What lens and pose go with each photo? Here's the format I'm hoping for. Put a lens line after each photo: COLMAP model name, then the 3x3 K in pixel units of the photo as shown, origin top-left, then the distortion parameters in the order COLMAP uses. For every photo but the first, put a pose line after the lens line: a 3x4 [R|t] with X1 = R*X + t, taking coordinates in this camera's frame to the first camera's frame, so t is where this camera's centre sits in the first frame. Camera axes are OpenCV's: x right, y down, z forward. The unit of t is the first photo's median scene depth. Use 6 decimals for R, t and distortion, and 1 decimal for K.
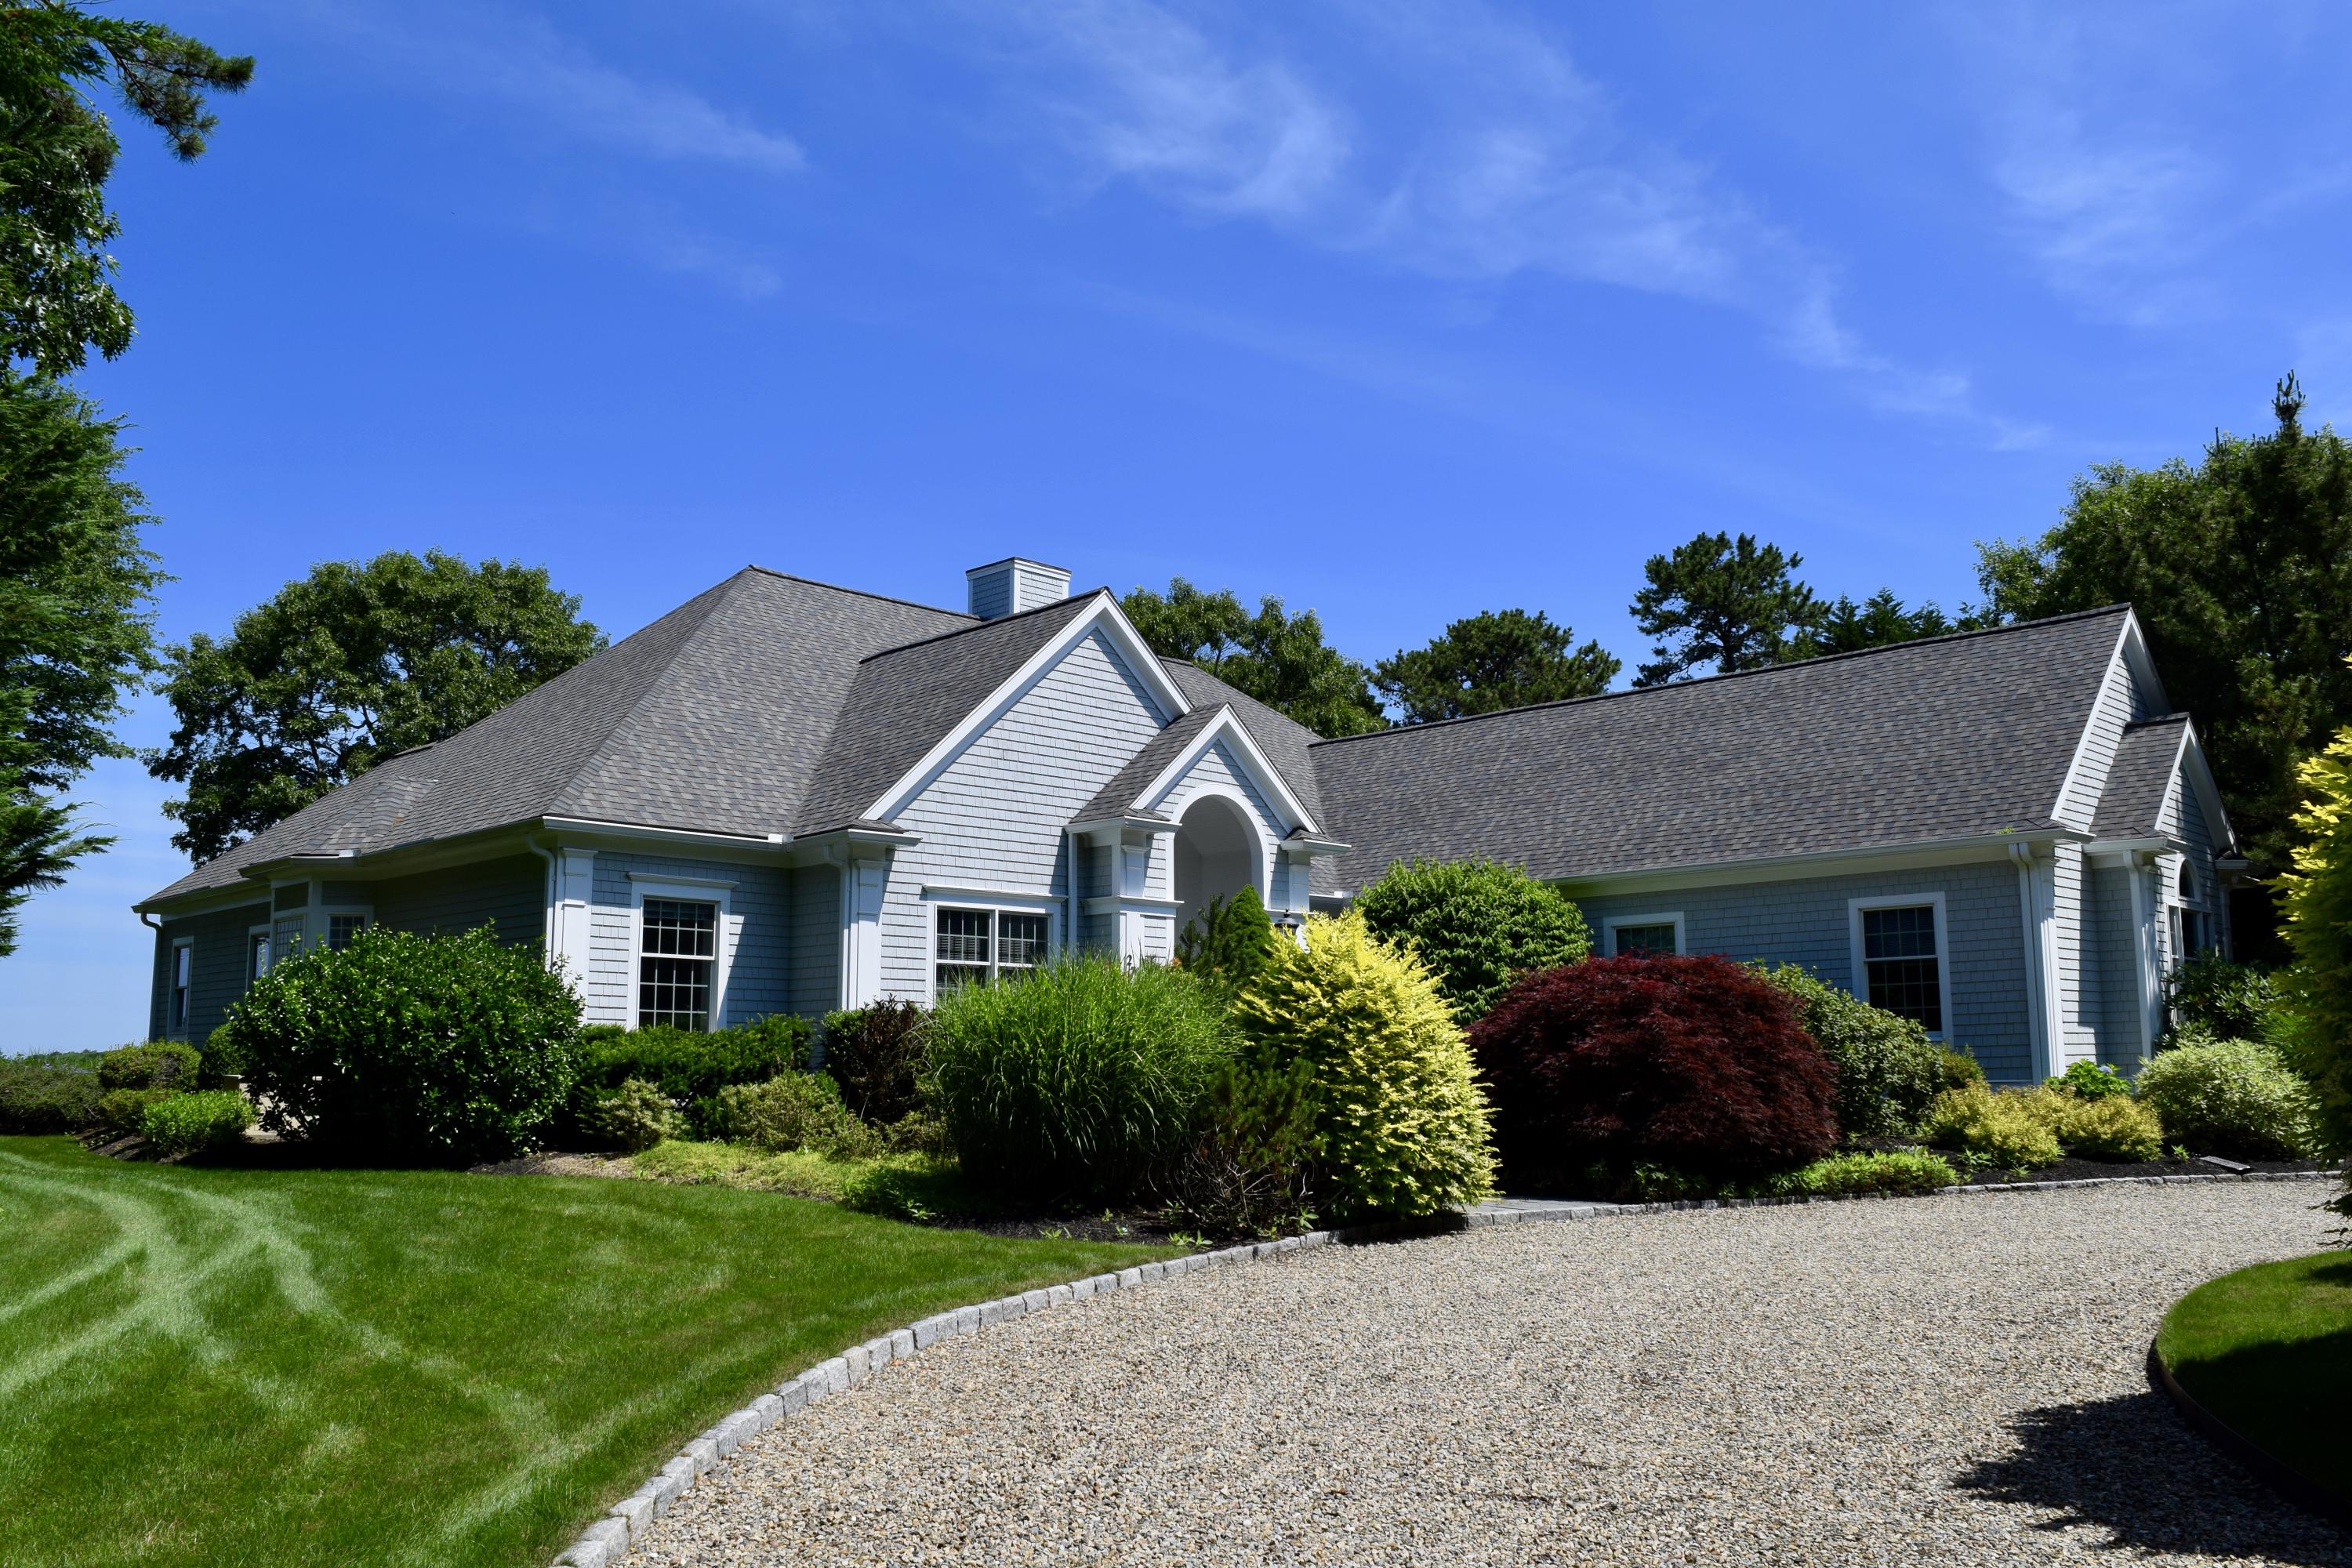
lens RADIAL K [[1828.6, 0, 1176.0], [0, 1828.6, 784.0], [0, 0, 1]] dist [-0.090965, 0.007844]
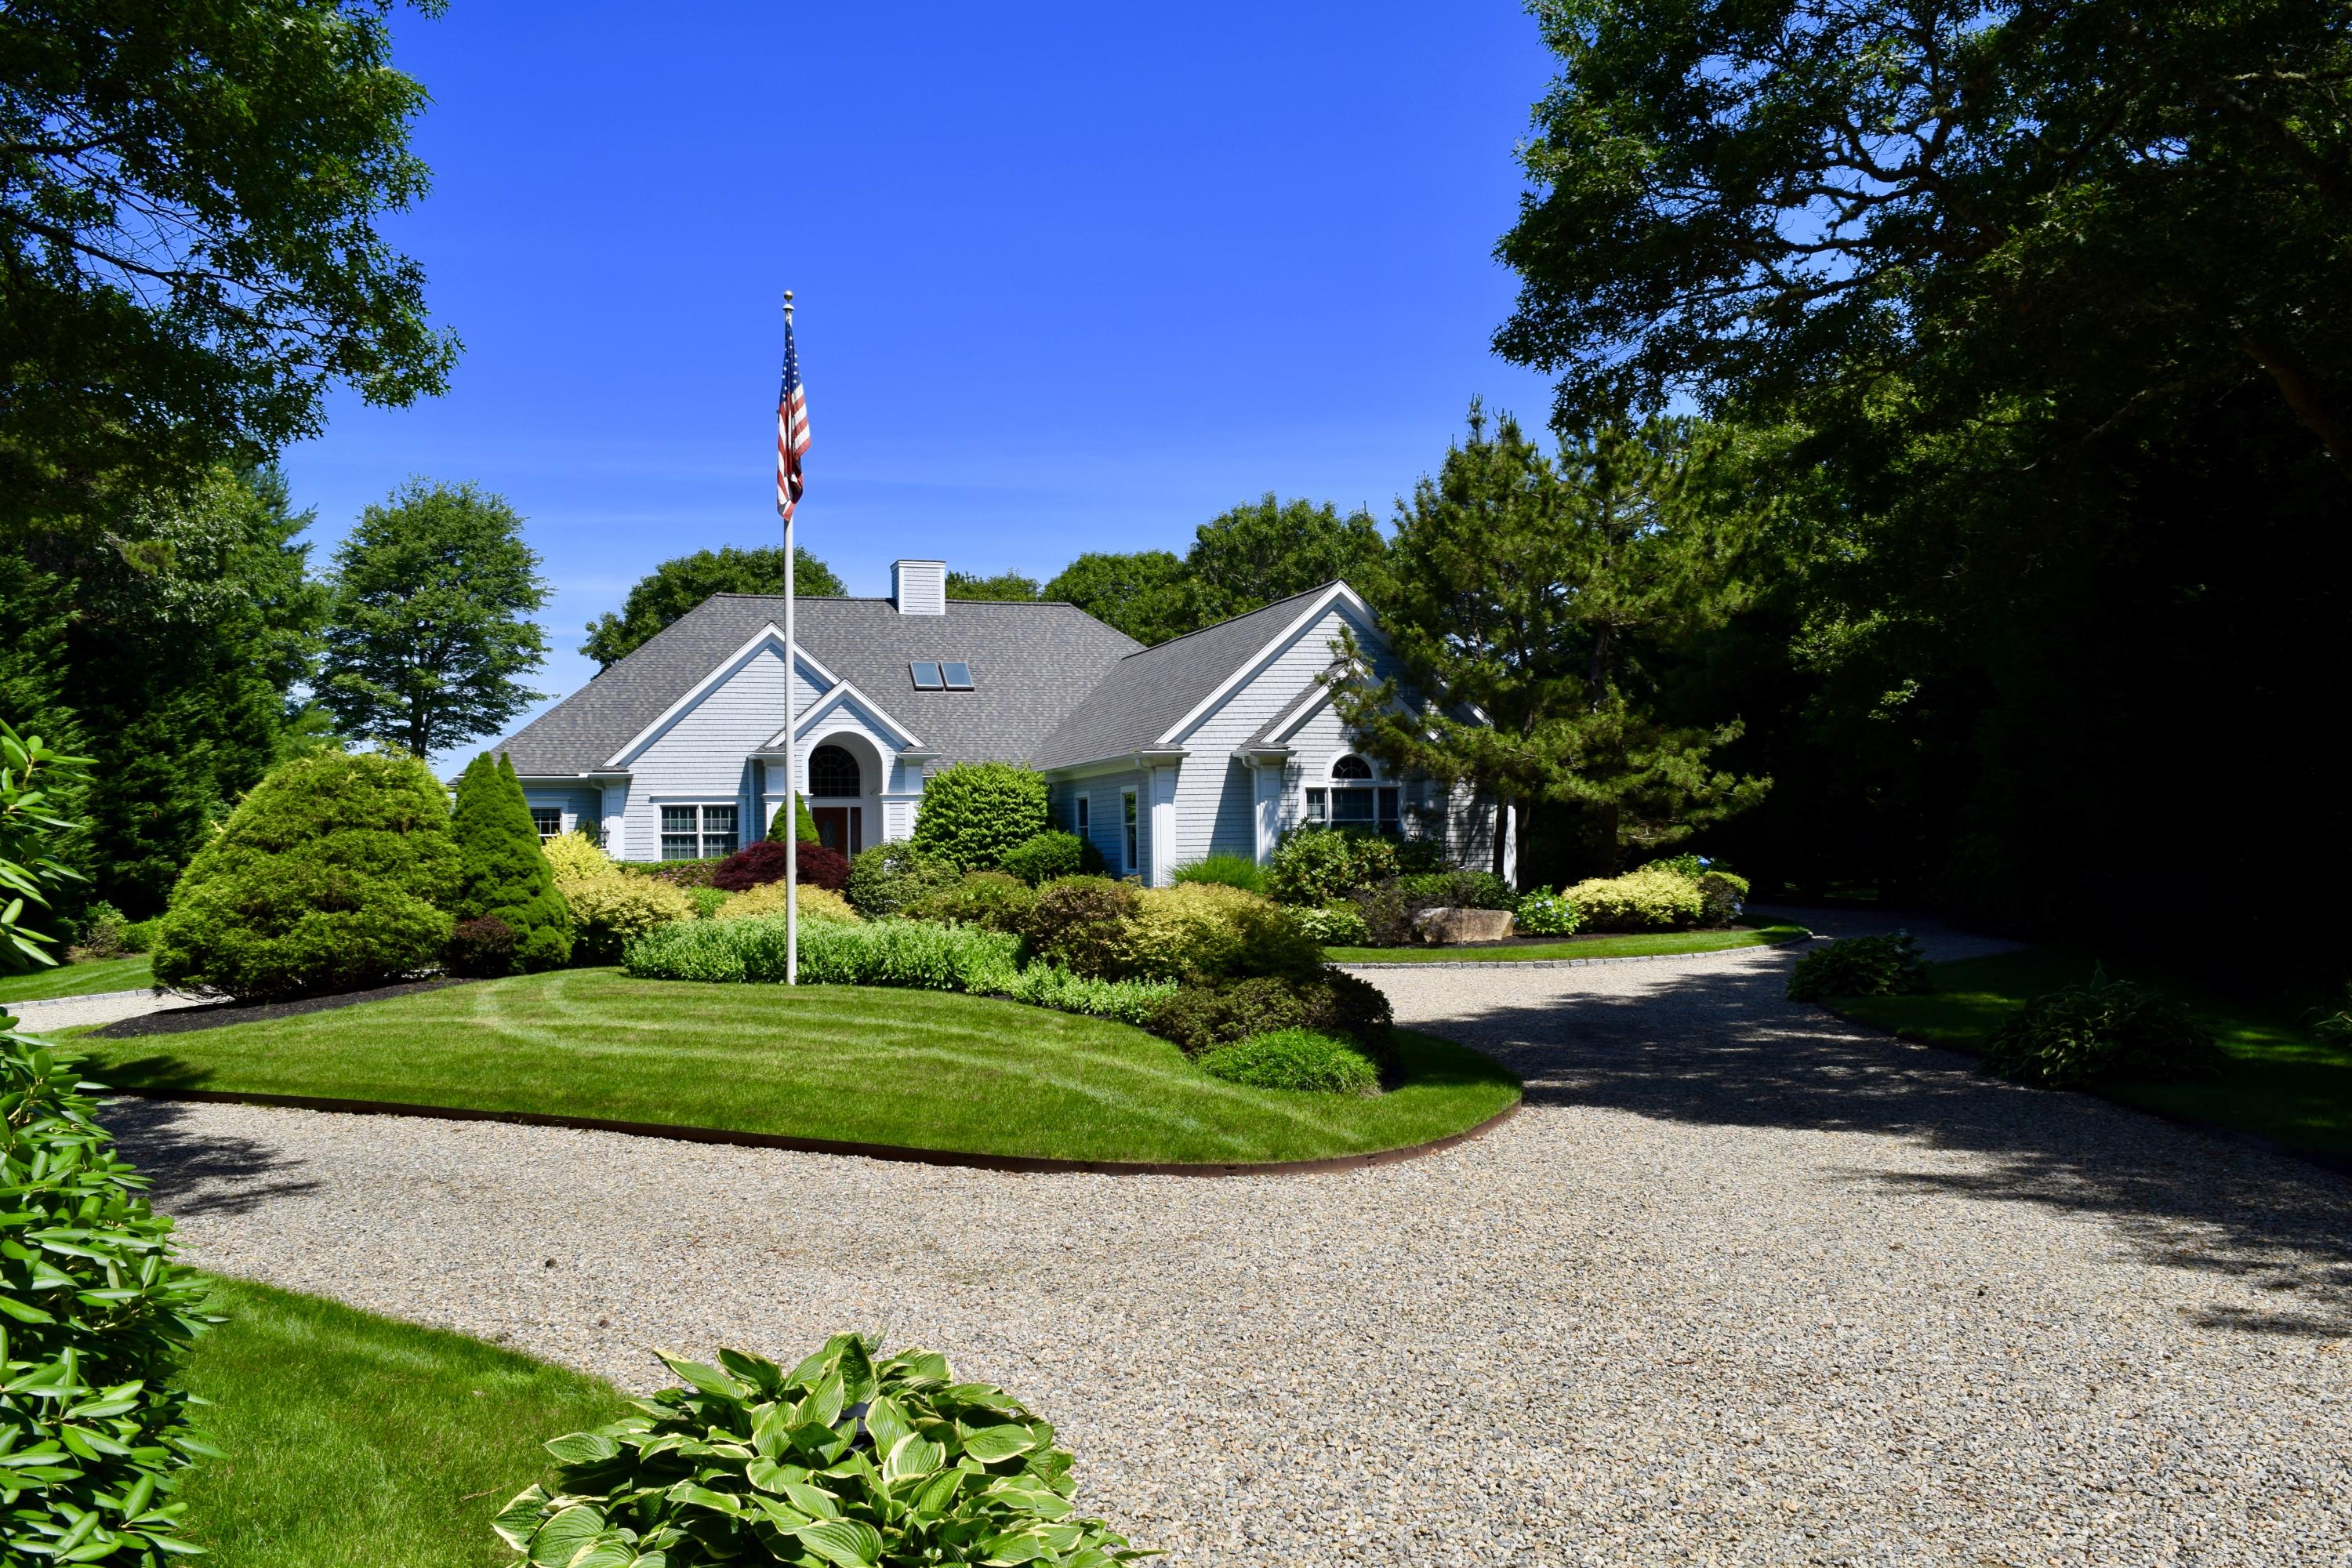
lens RADIAL K [[1828.6, 0, 1176.0], [0, 1828.6, 784.0], [0, 0, 1]] dist [-0.090965, 0.007844]
pose [[0.888984, -0.023675, -0.457325, 1.207558], [0.080175, 0.991284, 0.104533, -0.110966], [0.450864, -0.129594, 0.883135, -0.451879]]
